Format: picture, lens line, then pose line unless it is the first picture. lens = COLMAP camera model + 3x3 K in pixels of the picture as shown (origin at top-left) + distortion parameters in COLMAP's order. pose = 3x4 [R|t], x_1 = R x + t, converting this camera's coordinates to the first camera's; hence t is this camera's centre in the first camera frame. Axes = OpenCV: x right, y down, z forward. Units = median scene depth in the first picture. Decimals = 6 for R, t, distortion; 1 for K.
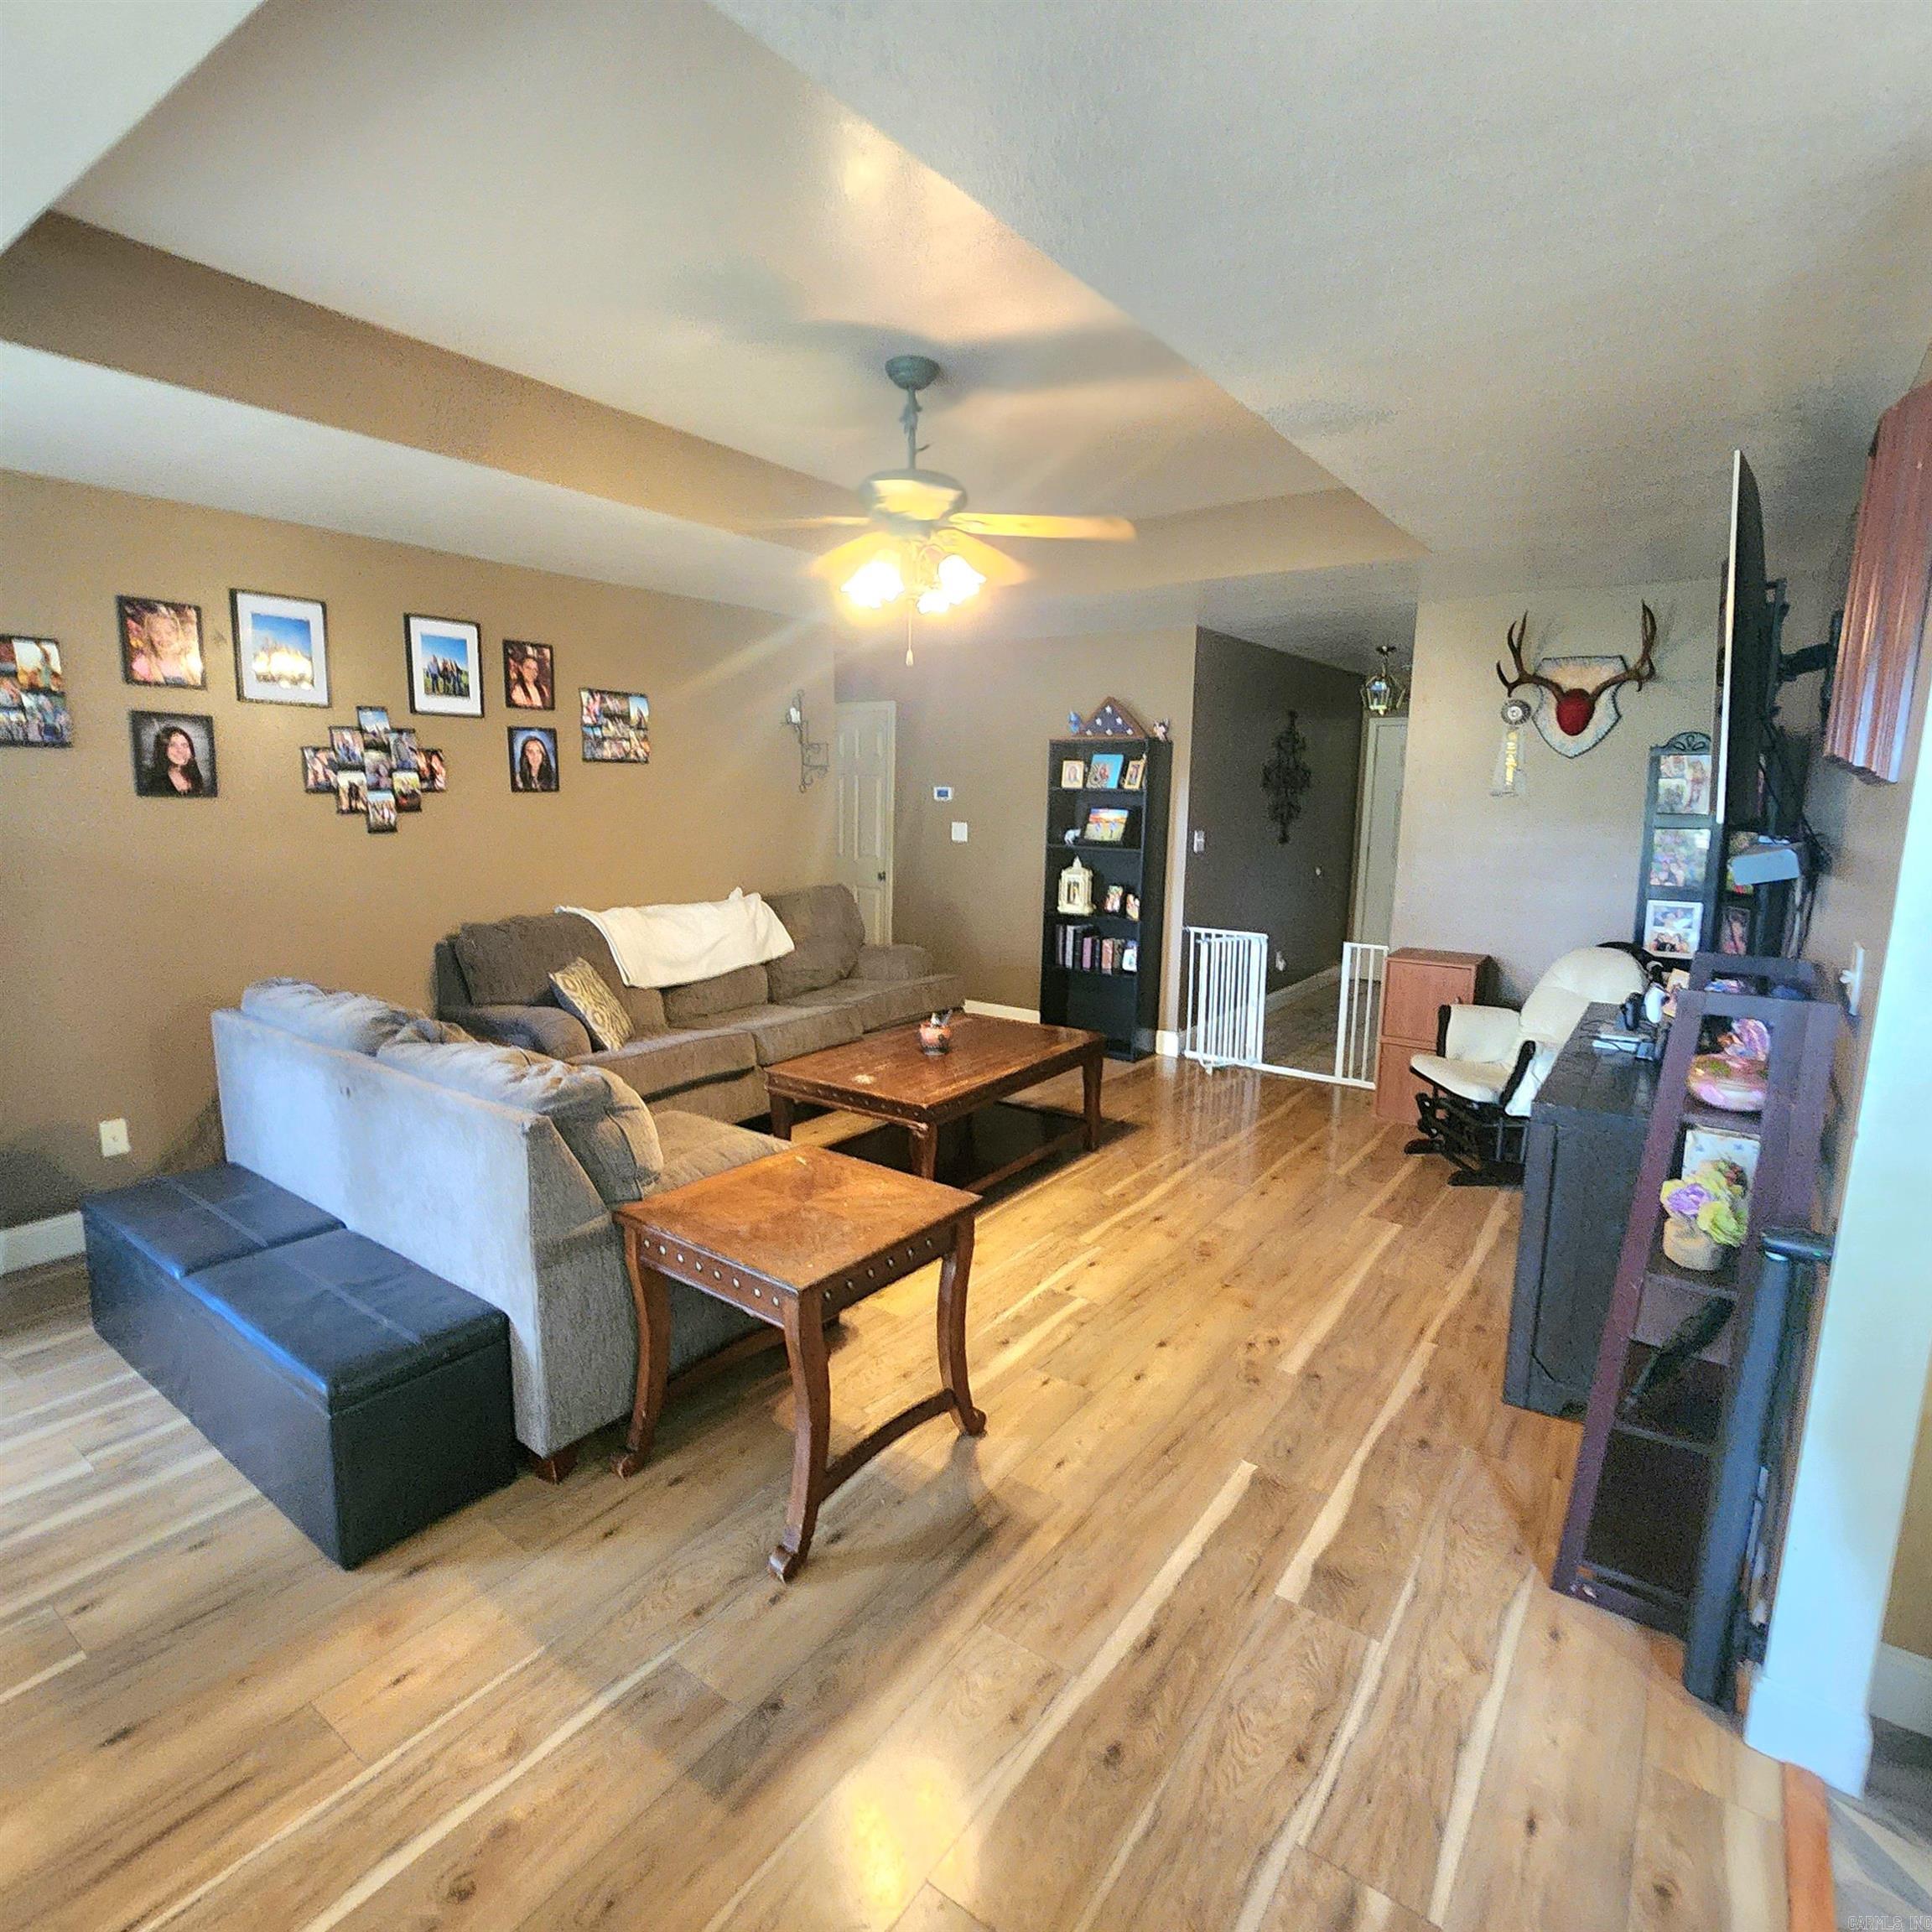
lens RADIAL K [[1060.8, 0, 958.9], [0, 1060.8, 953.2], [0, 0, 1]] dist [-0.003750, -0.002157]
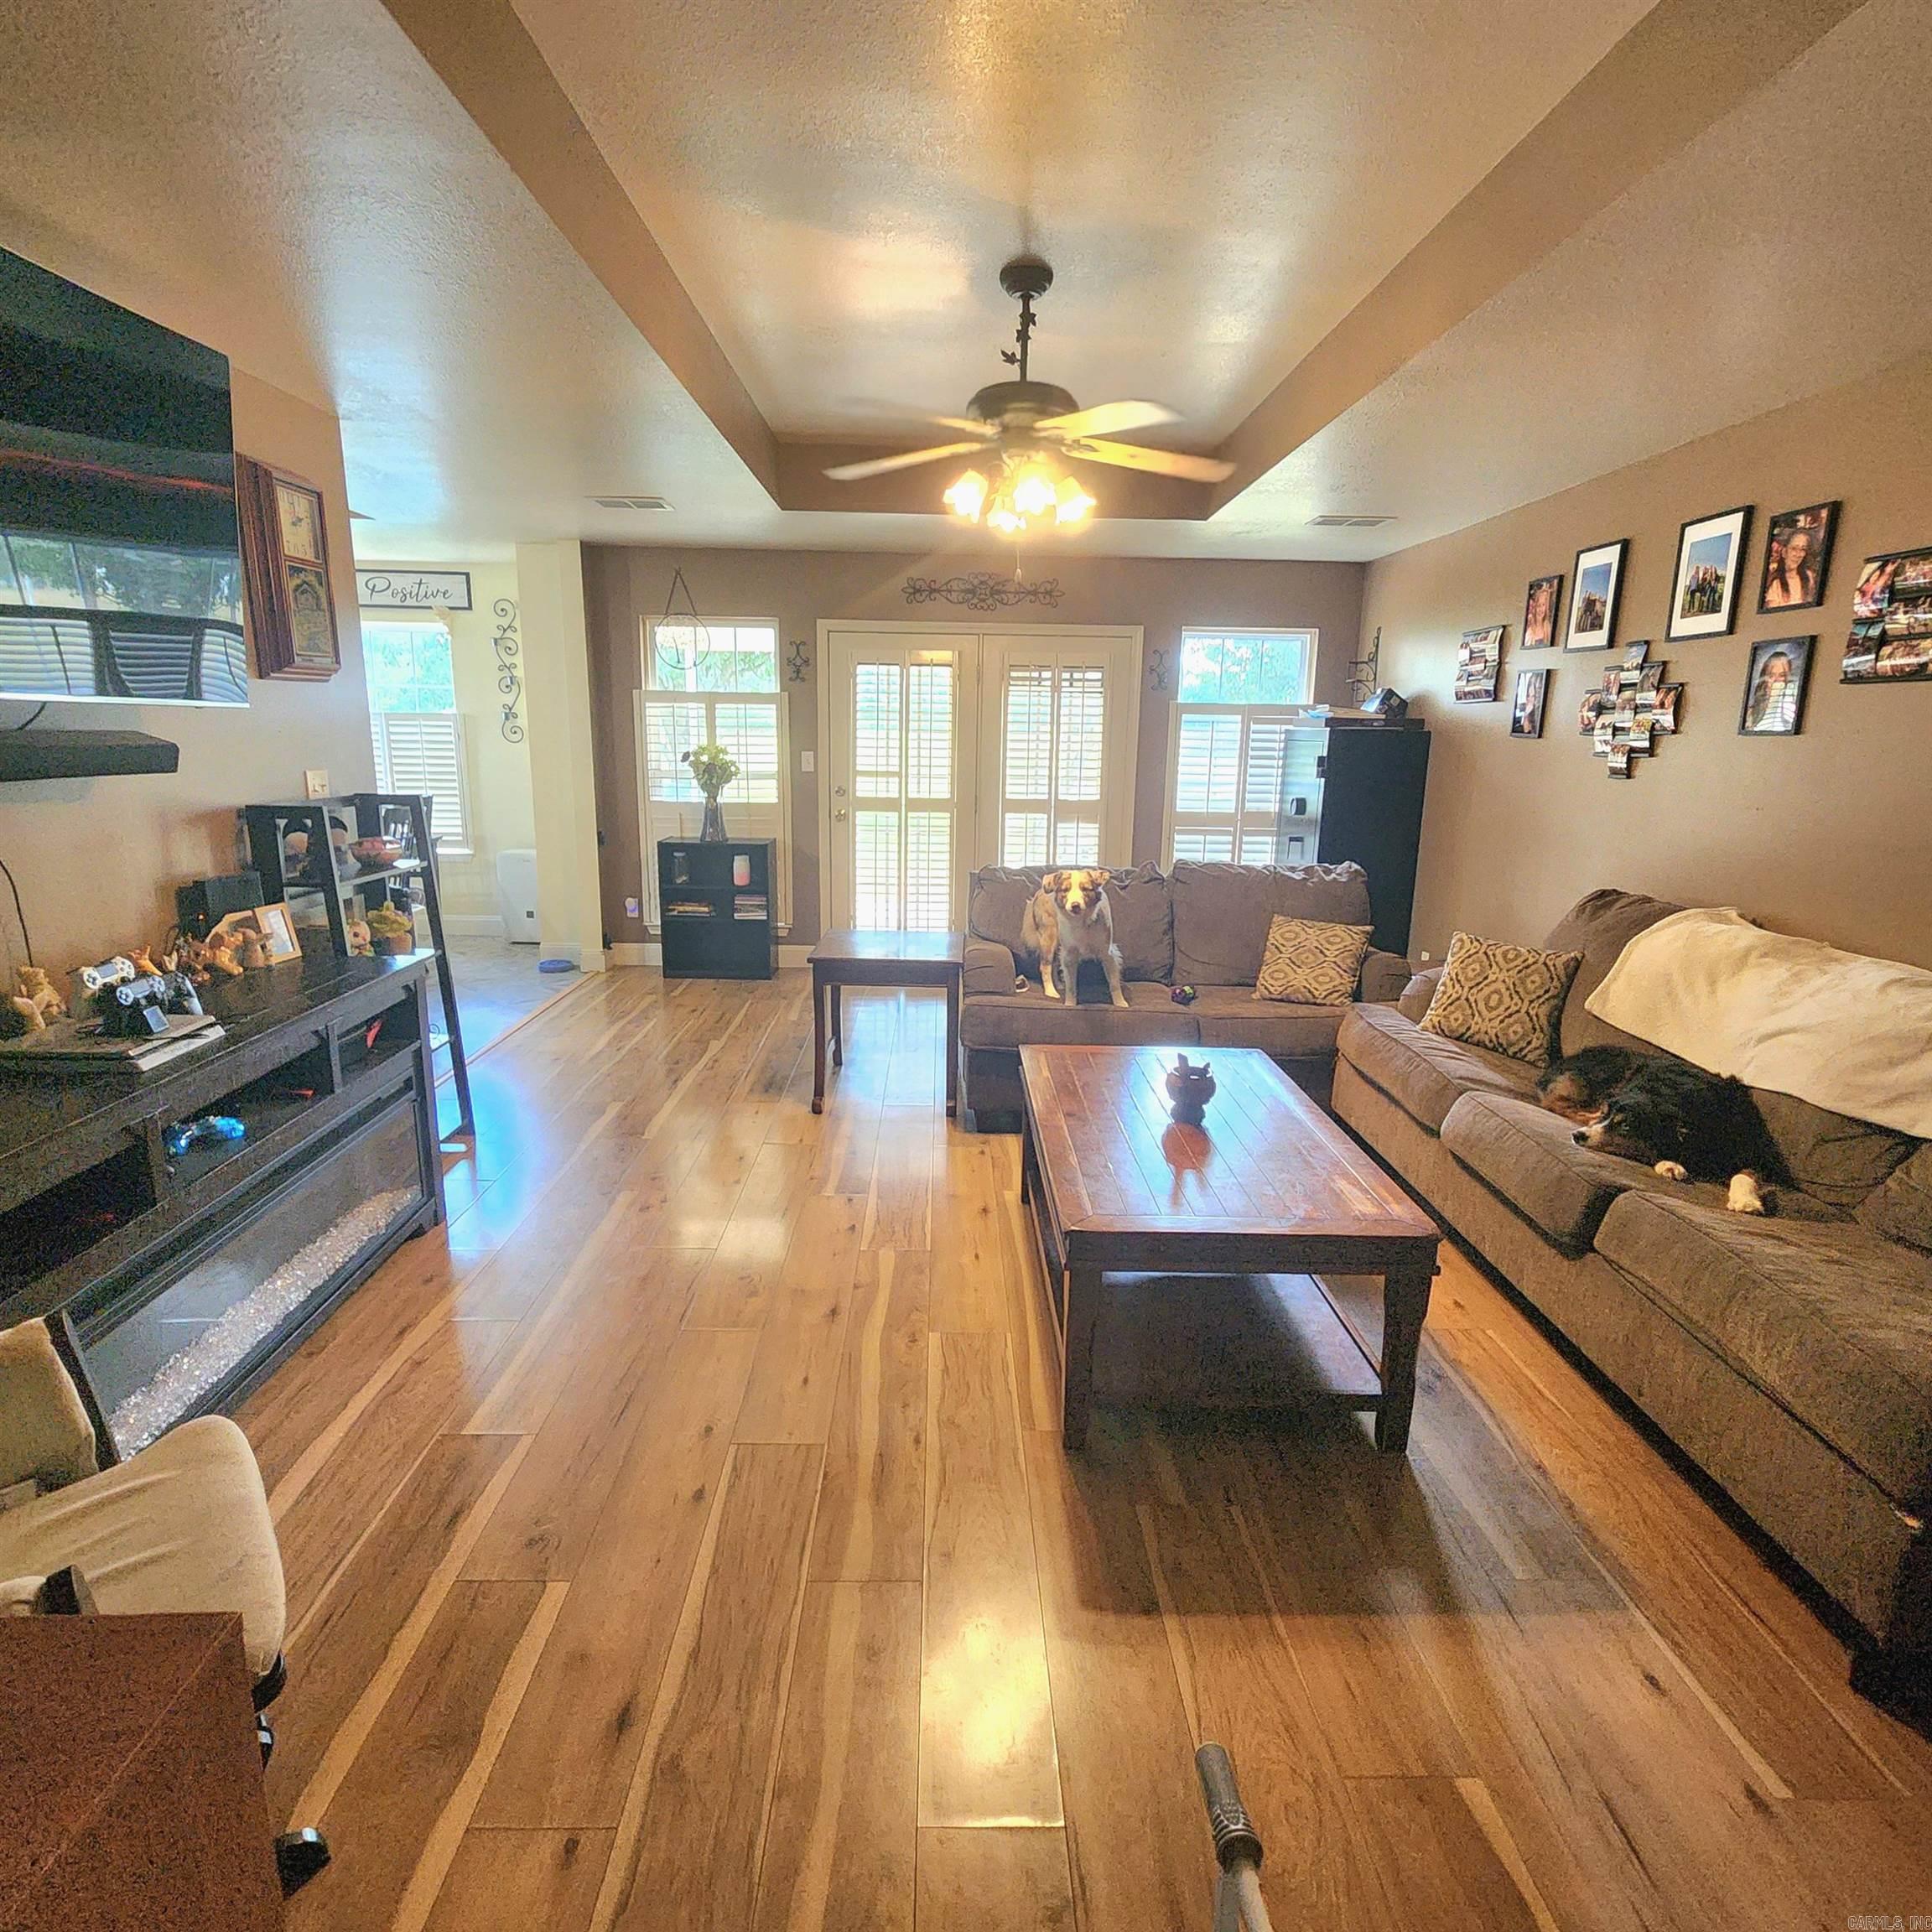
lens RADIAL K [[1060.8, 0, 959.8], [0, 1060.8, 961.3], [0, 0, 1]] dist [-0.003750, -0.002157]
pose [[-0.797407, 0.102972, -0.594592, 0.447157], [-0.119666, 0.938781, 0.323063, -0.180270], [0.591458, 0.328765, -0.736268, 1.290132]]
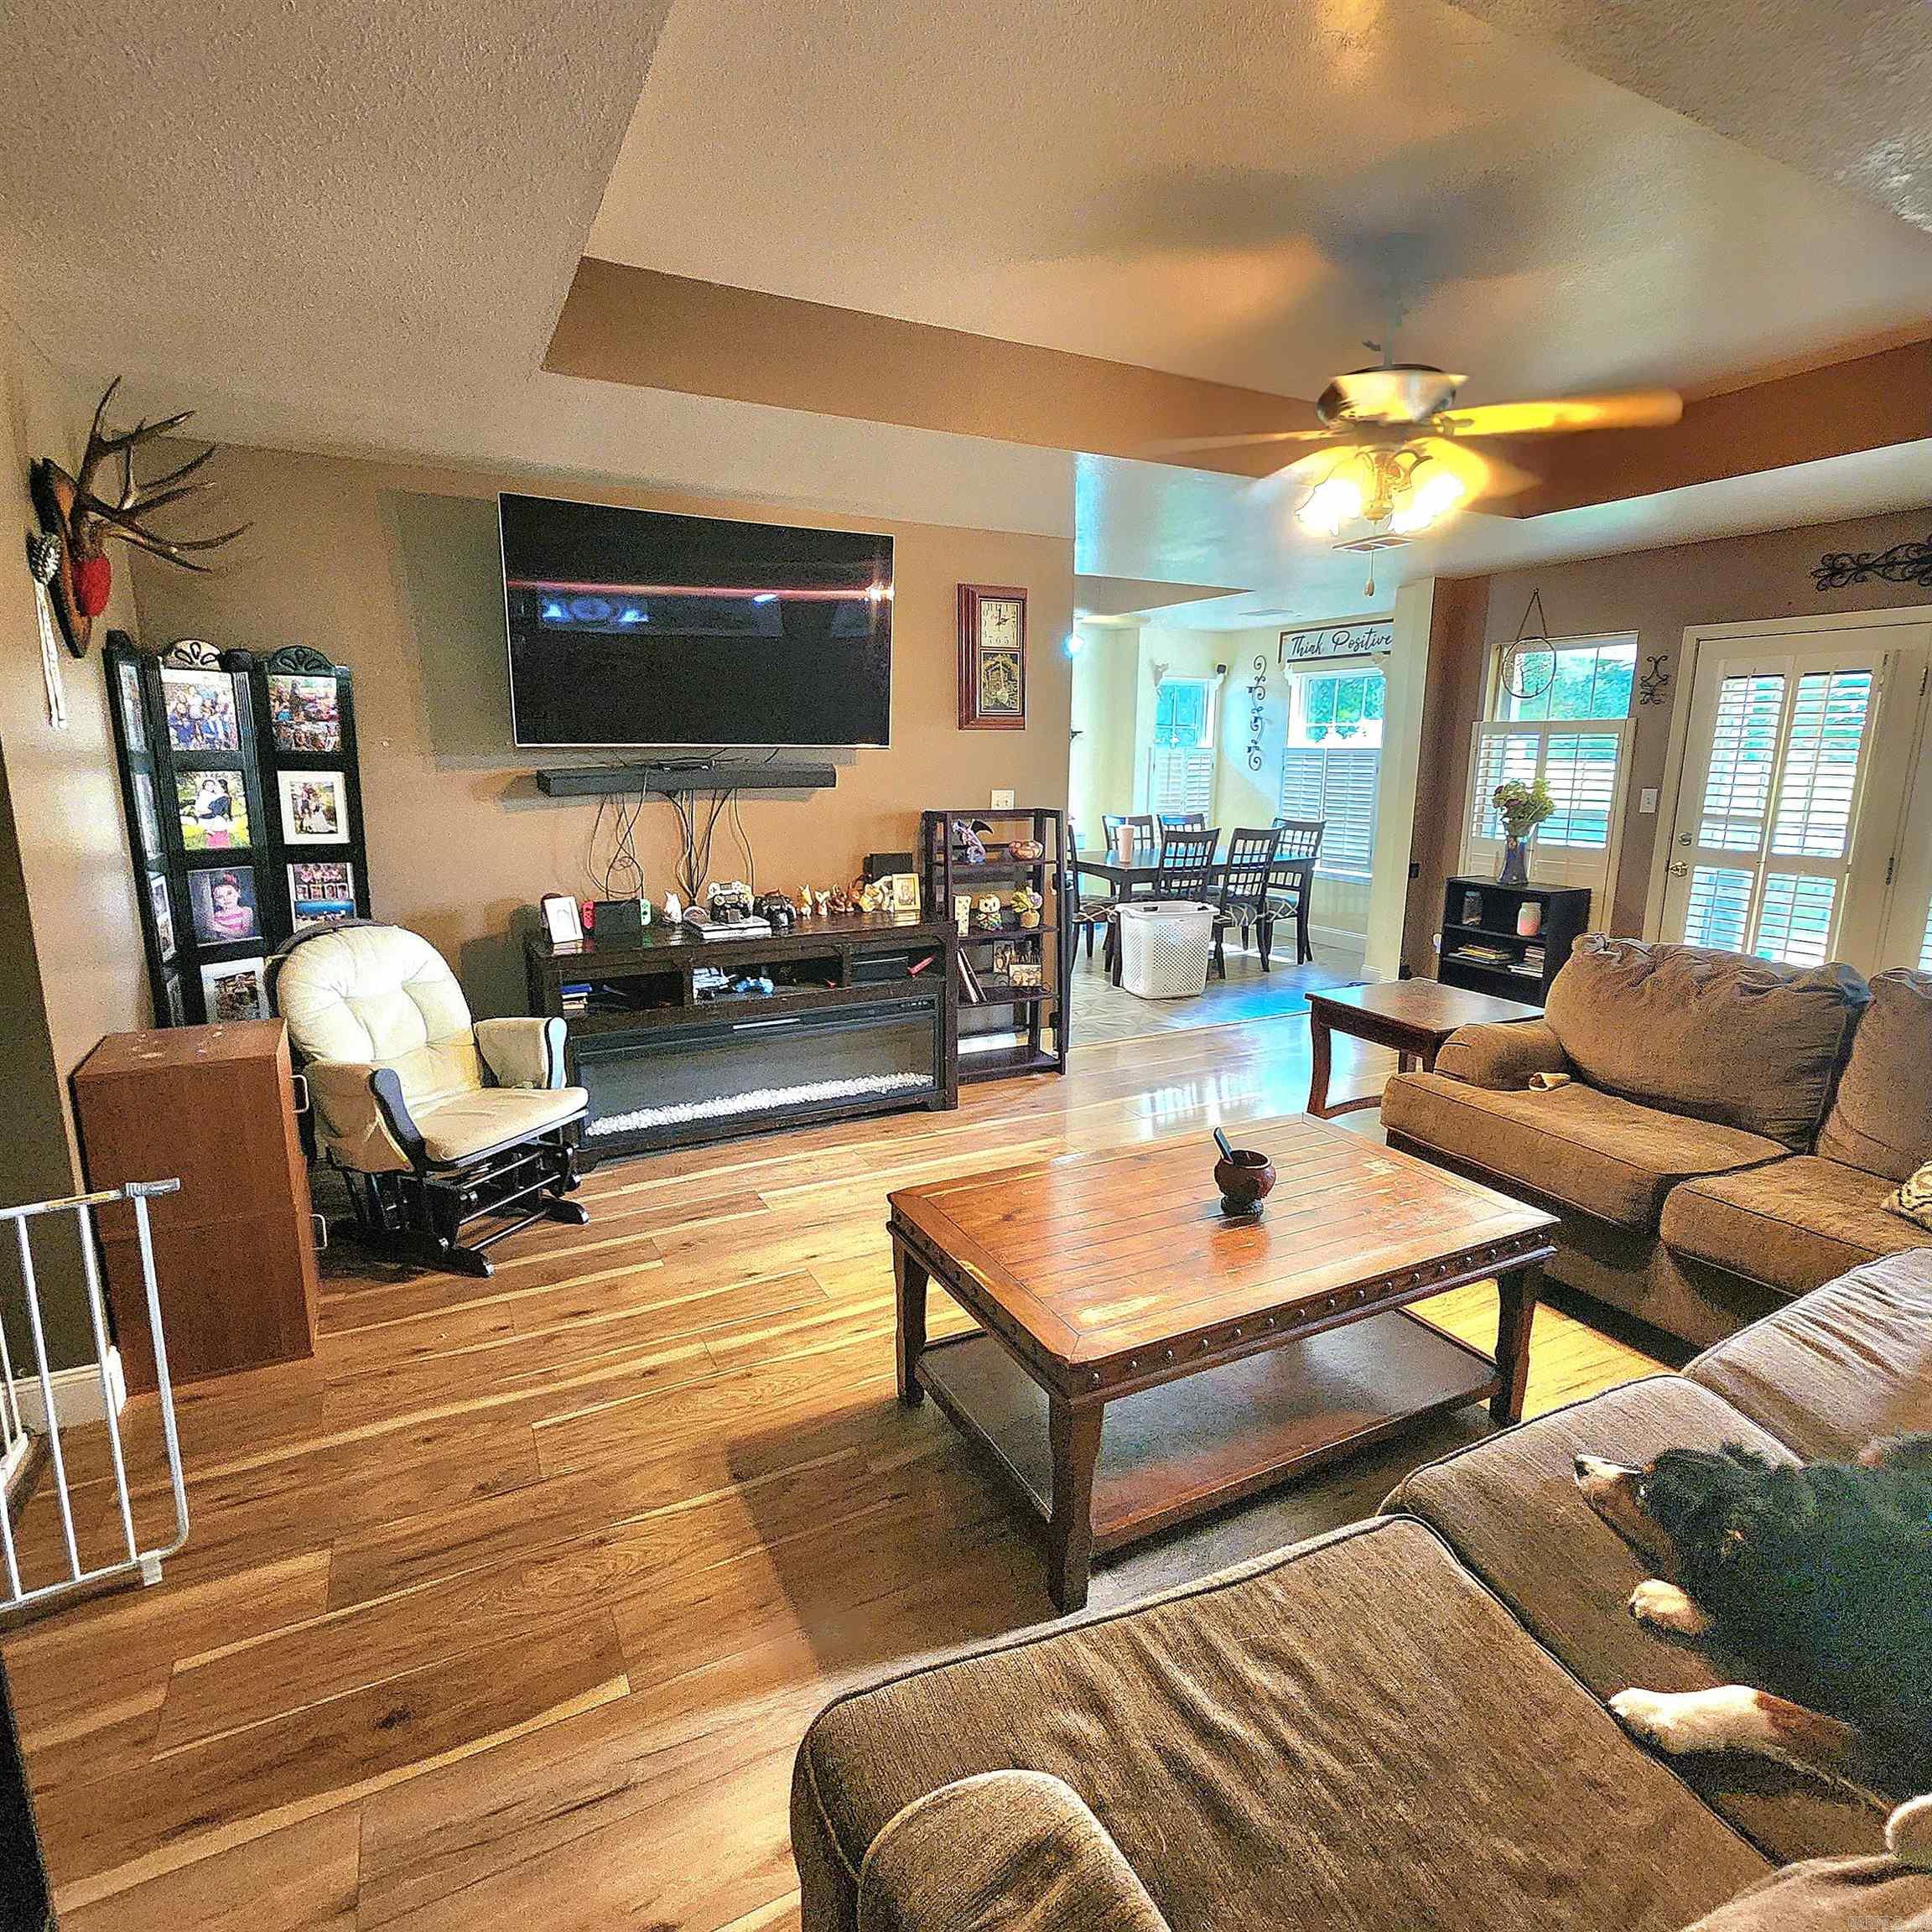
lens RADIAL K [[1060.8, 0, 958.9], [0, 1060.8, 968.4], [0, 0, 1]] dist [-0.003750, -0.002157]
pose [[-0.890369, -0.107971, 0.442251, -0.112881], [0.054053, 0.939521, 0.338199, -0.209644], [-0.452020, 0.325027, -0.830684, 1.404522]]
